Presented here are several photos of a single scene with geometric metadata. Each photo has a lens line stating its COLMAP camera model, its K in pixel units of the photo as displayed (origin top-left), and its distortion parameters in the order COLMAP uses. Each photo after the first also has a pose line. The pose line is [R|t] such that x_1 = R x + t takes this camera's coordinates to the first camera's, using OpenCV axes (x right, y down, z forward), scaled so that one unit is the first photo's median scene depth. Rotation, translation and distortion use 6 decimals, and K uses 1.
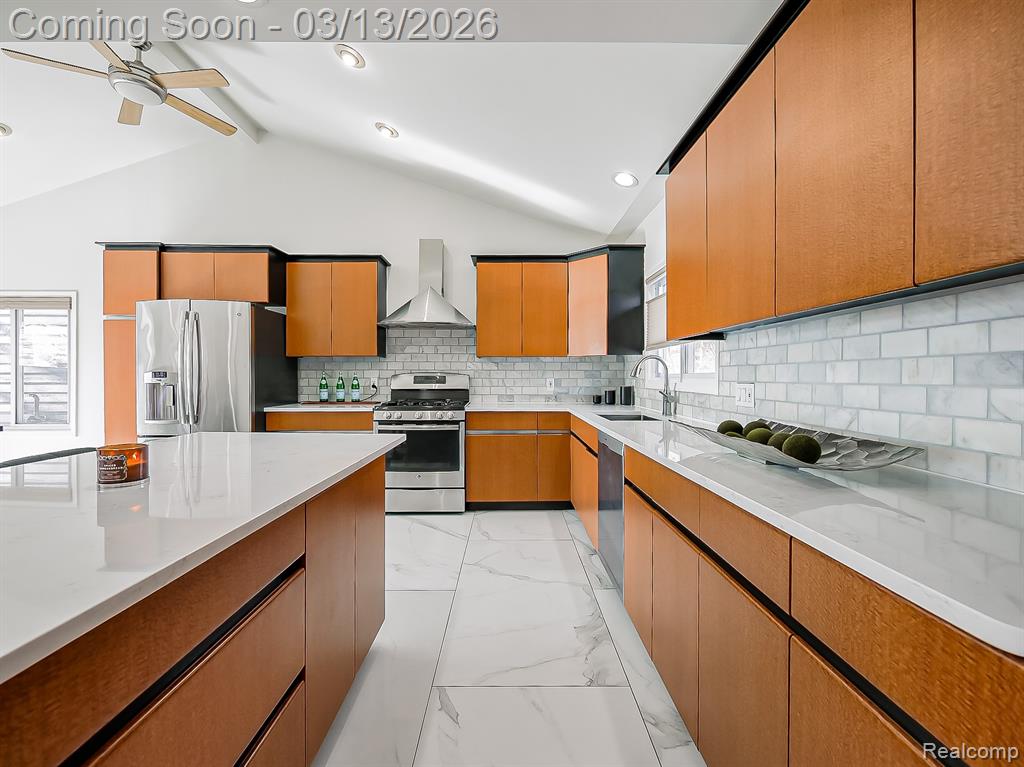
lens RADIAL K [[444.1, 0, 508.3], [0, 444.1, 377.1], [0, 0, 1]] dist [-0.001480, -0.000028]
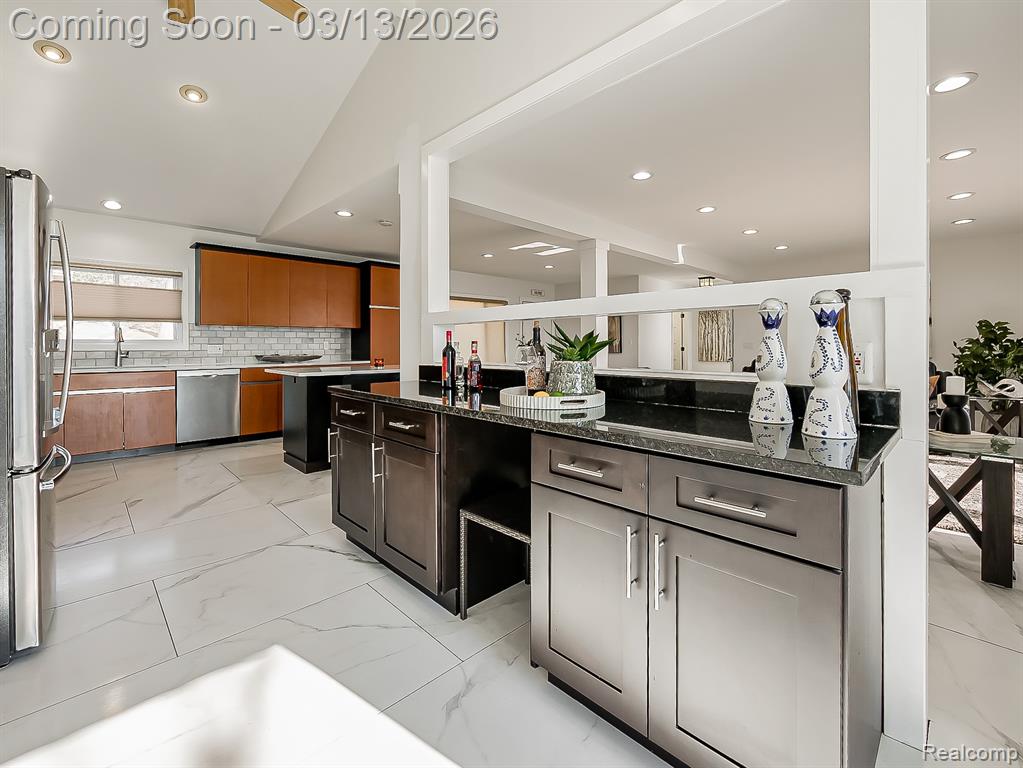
lens RADIAL K [[457.5, 0, 511.9], [0, 457.5, 342.2], [0, 0, 1]] dist [-0.000567, 0.000047]
pose [[-0.692618, 0.000788, 0.721304, -1.337111], [0.000914, 1.000000, -0.000215, 0.001918], [-0.721304, 0.000511, -0.692619, 0.852795]]
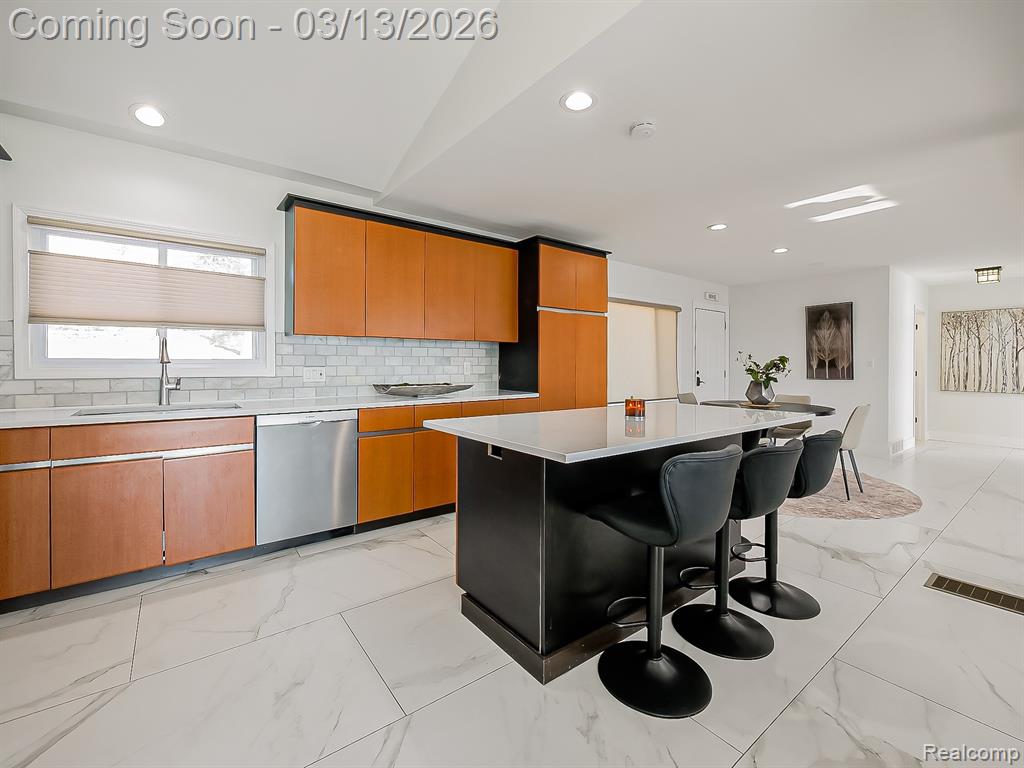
lens RADIAL K [[441.3, 0, 509.8], [0, 441.3, 363.0], [0, 0, 1]] dist [-0.005173, -0.000302]
pose [[-0.604984, -0.003339, 0.796230, -0.597312], [-0.002448, 0.999994, 0.002333, -0.002662], [-0.796234, -0.000538, -0.604989, 0.750442]]
